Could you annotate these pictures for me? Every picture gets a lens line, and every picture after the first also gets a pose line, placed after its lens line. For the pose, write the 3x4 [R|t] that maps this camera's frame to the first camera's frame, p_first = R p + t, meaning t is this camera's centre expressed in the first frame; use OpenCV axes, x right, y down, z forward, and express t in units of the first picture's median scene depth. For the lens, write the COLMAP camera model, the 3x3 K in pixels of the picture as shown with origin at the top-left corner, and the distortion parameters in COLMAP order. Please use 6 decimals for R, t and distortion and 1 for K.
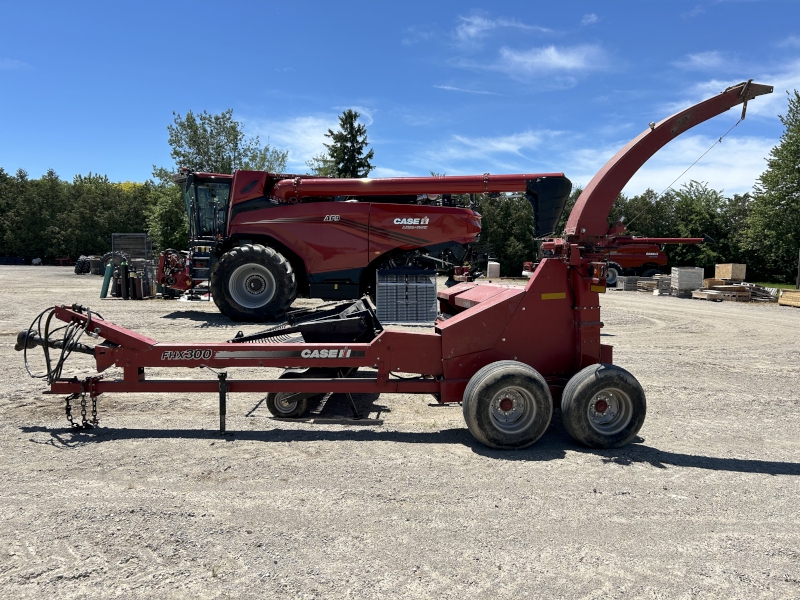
lens RADIAL K [[601.1, 0, 399.7], [0, 601.1, 299.2], [0, 0, 1]] dist [0.039273, -0.042228]
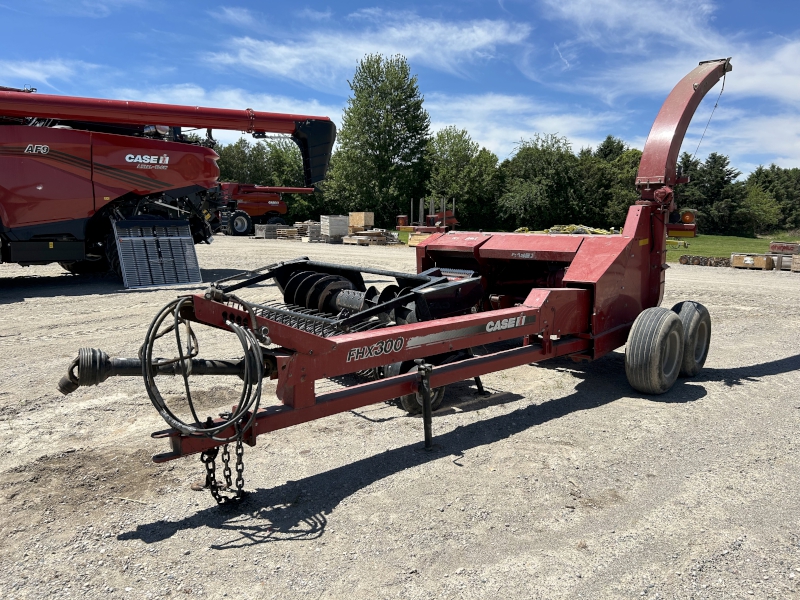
lens RADIAL K [[601.1, 0, 404.7], [0, 601.1, 297.8], [0, 0, 1]] dist [0.039273, -0.042228]
pose [[0.765897, -0.095201, 0.635876, -0.249763], [0.042650, 0.994322, 0.097496, -0.010218], [-0.641547, -0.047552, 0.765608, 0.154695]]
